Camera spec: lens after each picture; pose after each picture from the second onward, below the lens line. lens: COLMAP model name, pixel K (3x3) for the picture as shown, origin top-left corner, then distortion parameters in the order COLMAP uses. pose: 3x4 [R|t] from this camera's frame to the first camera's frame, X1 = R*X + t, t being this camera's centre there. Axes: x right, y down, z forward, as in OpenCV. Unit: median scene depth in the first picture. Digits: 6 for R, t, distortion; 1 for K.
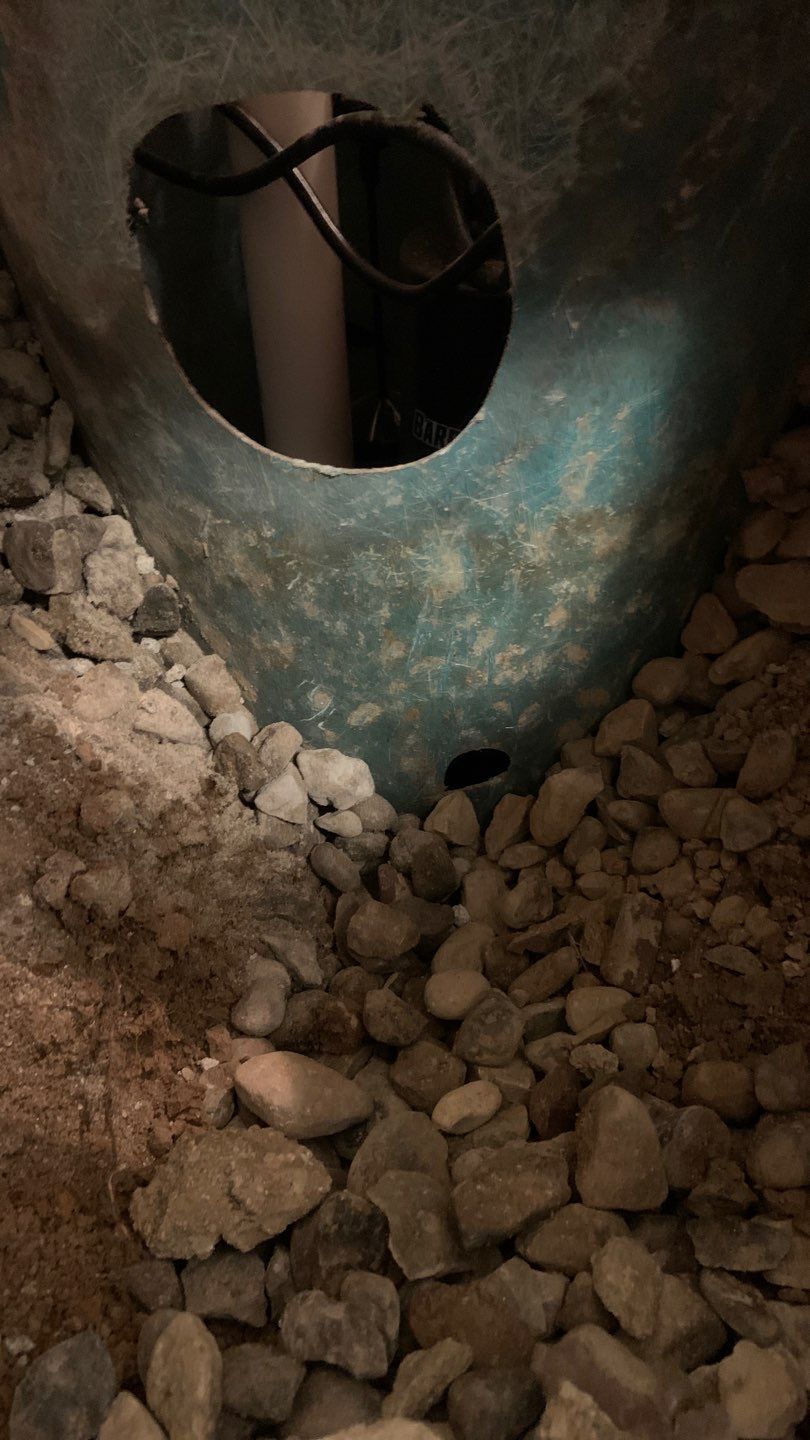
lens RADIAL K [[1171.4, 0, 405.1], [0, 1171.4, 693.9], [0, 0, 1]] dist [0.093497, -0.104306]
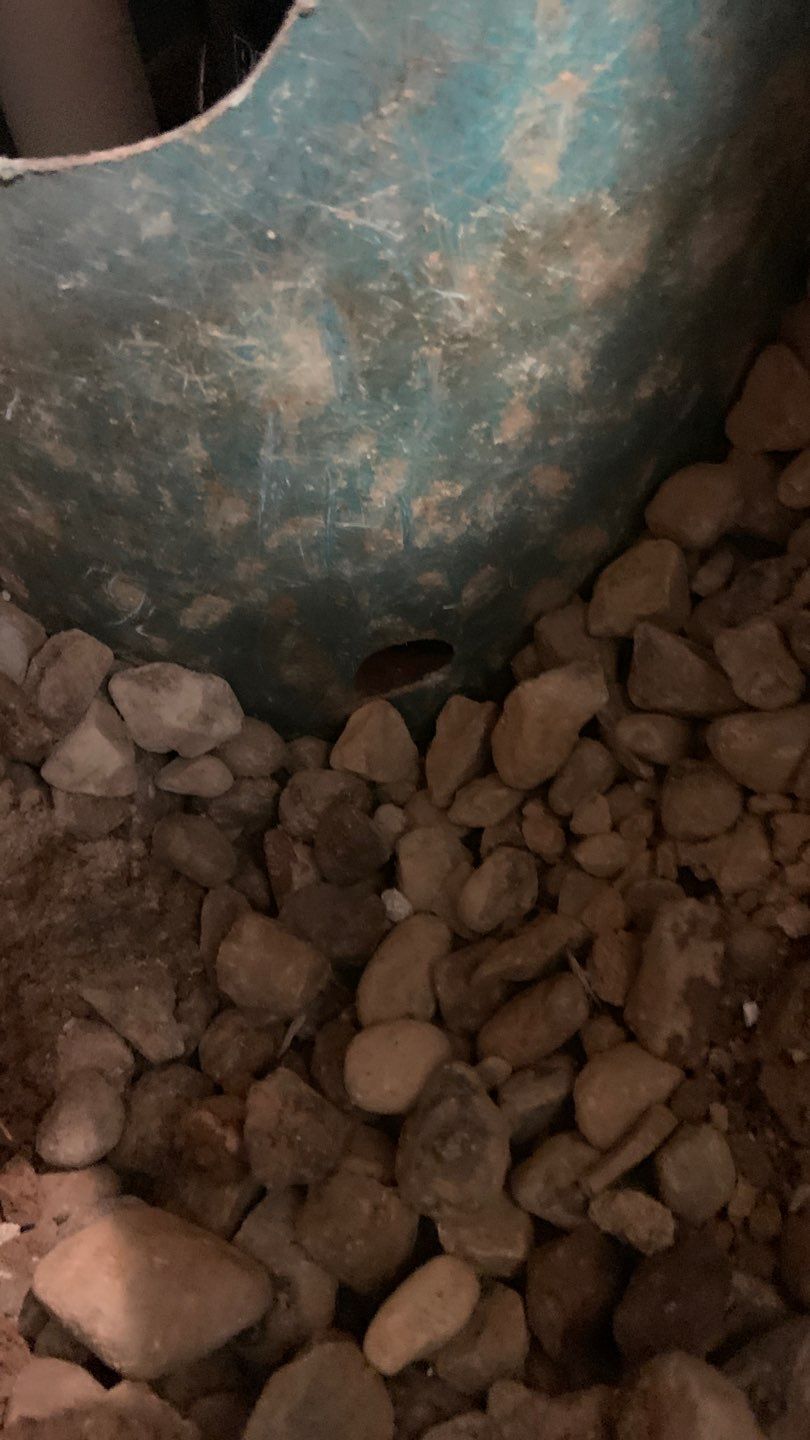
lens RADIAL K [[1171.4, 0, 406.2], [0, 1171.4, 727.2], [0, 0, 1]] dist [0.093497, -0.104306]
pose [[0.994900, -0.099097, 0.018799, 0.055867], [0.091083, 0.962744, 0.254614, -0.076968], [-0.043330, -0.251603, 0.966860, 0.447860]]
